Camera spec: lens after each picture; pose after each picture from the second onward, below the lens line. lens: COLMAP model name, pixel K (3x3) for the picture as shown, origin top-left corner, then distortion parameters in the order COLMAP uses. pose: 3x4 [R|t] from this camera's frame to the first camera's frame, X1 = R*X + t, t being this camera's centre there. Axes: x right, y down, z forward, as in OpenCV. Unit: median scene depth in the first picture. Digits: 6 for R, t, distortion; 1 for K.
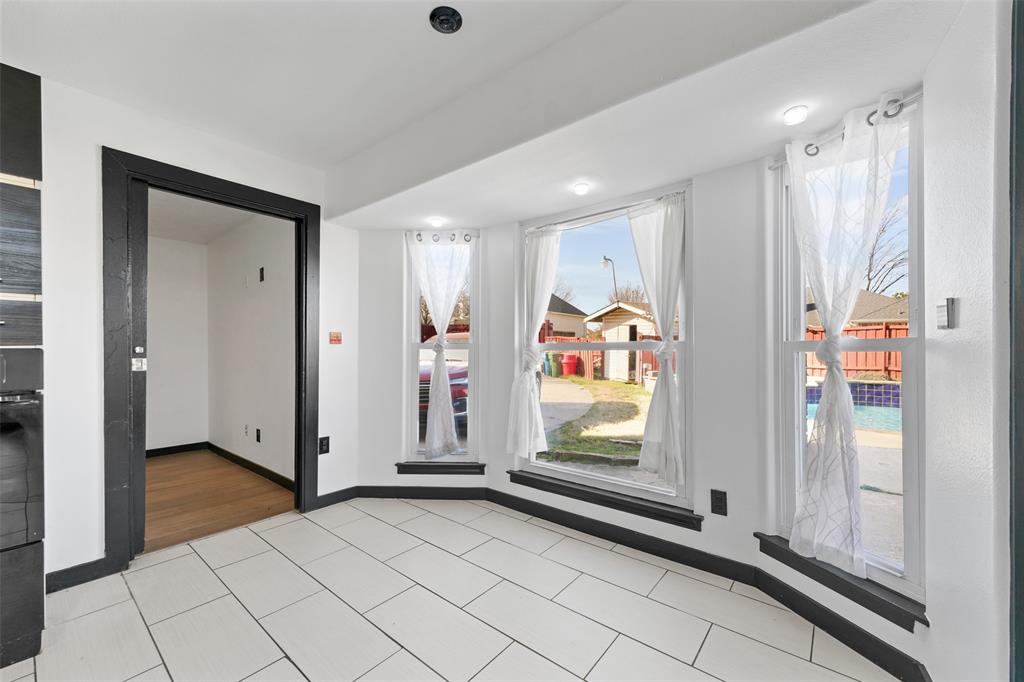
lens RADIAL K [[411.1, 0, 509.9], [0, 411.1, 348.9], [0, 0, 1]] dist [0.005985, -0.000228]
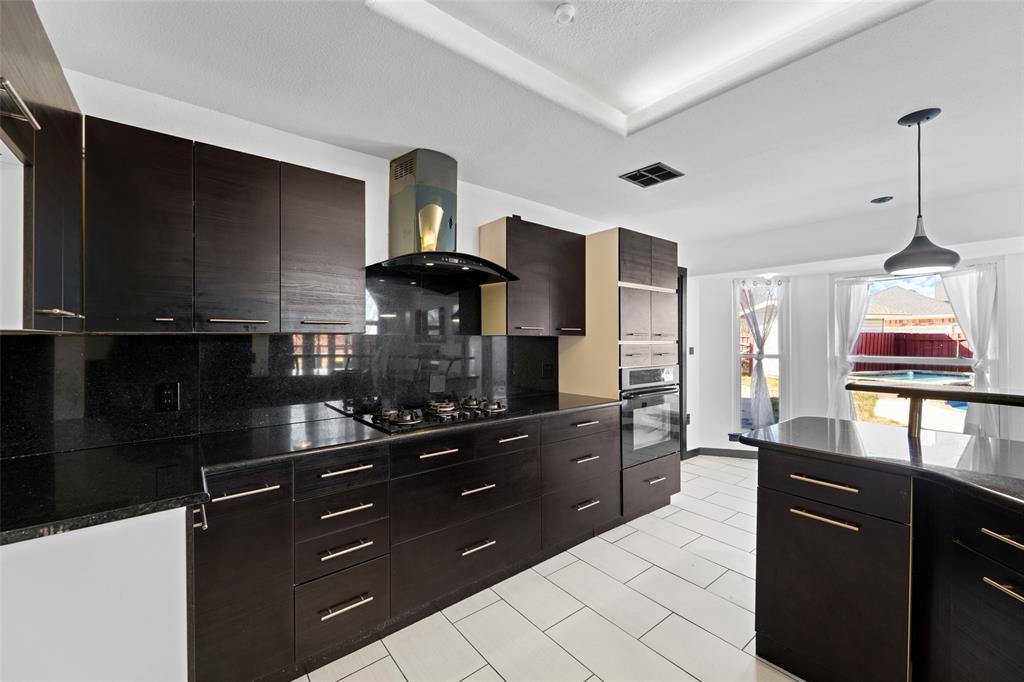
lens RADIAL K [[411.1, 0, 492.9], [0, 411.1, 339.4], [0, 0, 1]] dist [0.005985, -0.000228]
pose [[0.979312, 0.007561, -0.202216, -0.856203], [-0.009070, 0.999937, -0.006540, -0.052733], [0.202154, 0.008239, 0.979319, -0.687487]]
